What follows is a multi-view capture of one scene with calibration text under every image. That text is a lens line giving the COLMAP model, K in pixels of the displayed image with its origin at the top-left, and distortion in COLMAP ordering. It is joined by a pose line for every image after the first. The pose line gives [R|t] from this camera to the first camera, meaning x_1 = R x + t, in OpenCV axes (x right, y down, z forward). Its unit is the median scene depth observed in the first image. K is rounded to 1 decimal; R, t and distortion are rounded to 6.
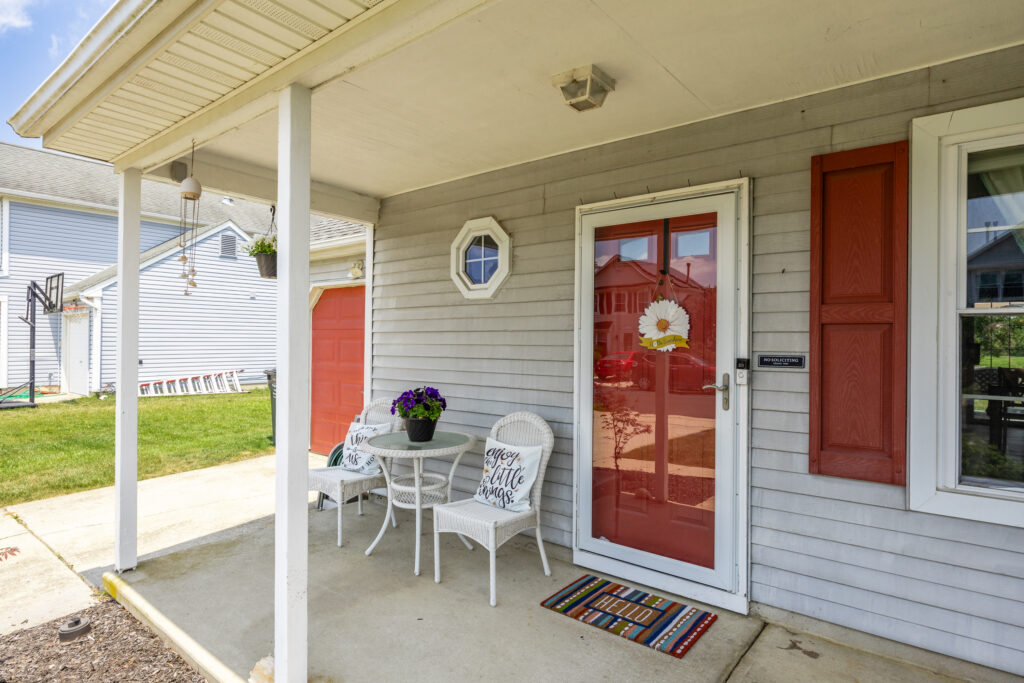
lens RADIAL K [[572.1, 0, 509.5], [0, 572.1, 335.6], [0, 0, 1]] dist [-0.003566, 0.000127]
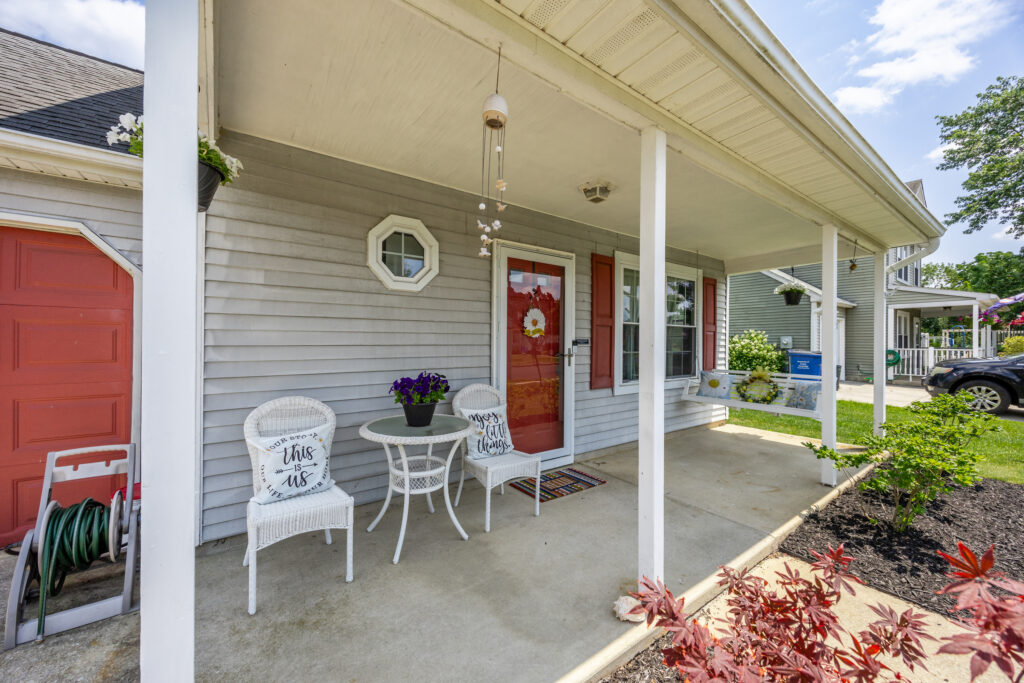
lens RADIAL K [[405.0, 0, 512.5], [0, 405.0, 338.2], [0, 0, 1]] dist [0.000895, -0.000002]
pose [[0.228352, -0.001842, 0.973577, -0.940659], [-0.017833, 0.999823, 0.006074, 0.022501], [-0.973415, -0.018749, 0.228278, 0.769276]]
